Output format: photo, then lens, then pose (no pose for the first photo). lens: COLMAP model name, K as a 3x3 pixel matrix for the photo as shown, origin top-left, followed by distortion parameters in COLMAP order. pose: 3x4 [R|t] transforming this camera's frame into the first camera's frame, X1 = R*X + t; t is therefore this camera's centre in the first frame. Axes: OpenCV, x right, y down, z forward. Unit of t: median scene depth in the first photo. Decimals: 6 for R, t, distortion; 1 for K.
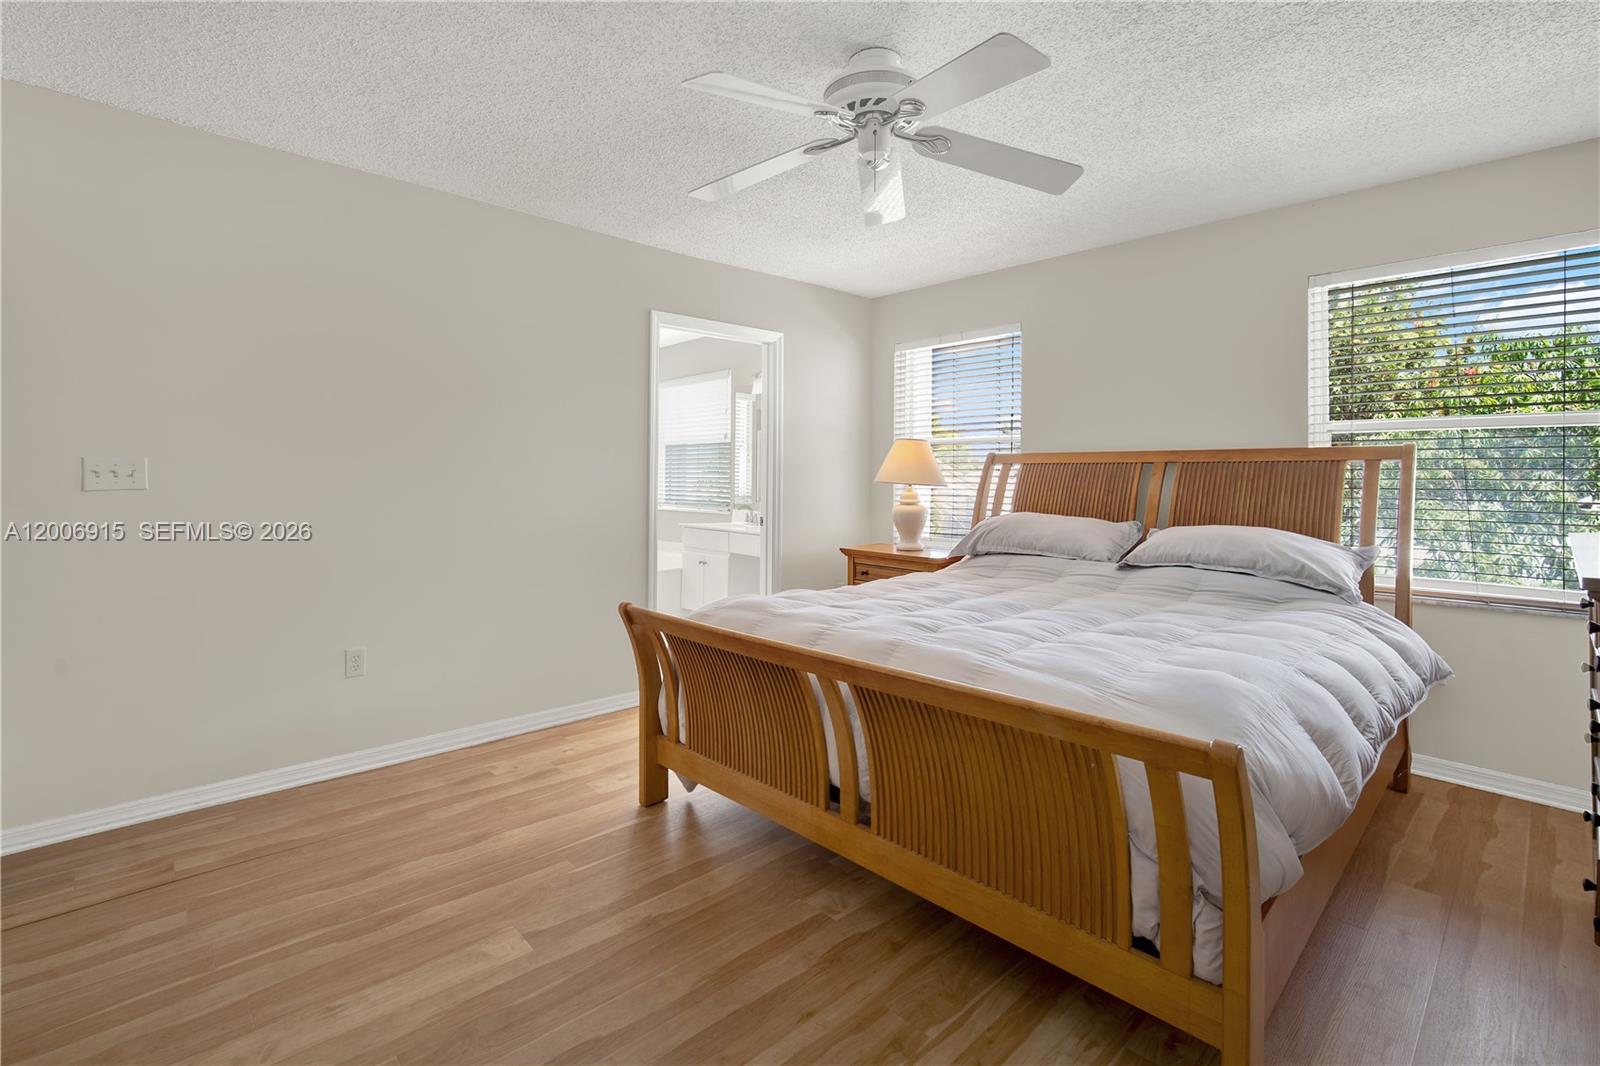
lens RADIAL K [[729.0, 0, 803.9], [0, 729.0, 482.4], [0, 0, 1]] dist [0.024033, 0.000068]
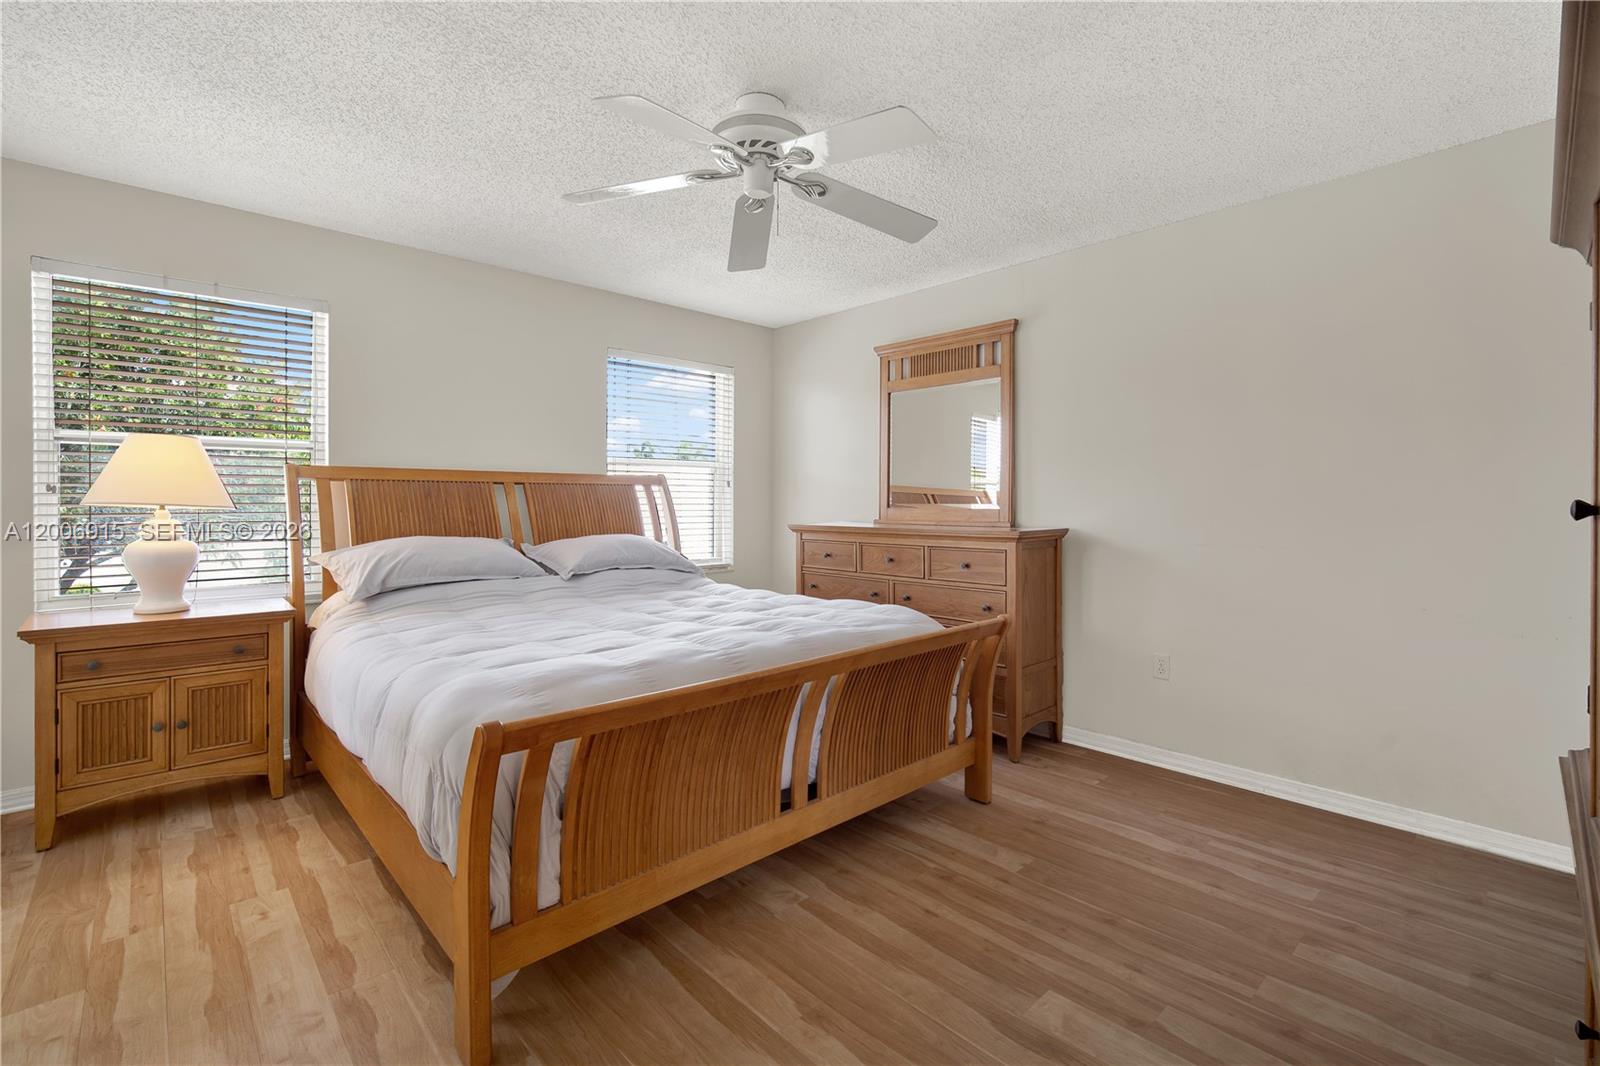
lens RADIAL K [[704.5, 0, 803.0], [0, 704.5, 510.7], [0, 0, 1]] dist [-0.011615, 0.000100]
pose [[0.035695, -0.026144, 0.999021, -0.964623], [0.005081, 0.999650, 0.025979, -0.018665], [-0.999350, 0.004149, 0.035816, 0.925231]]
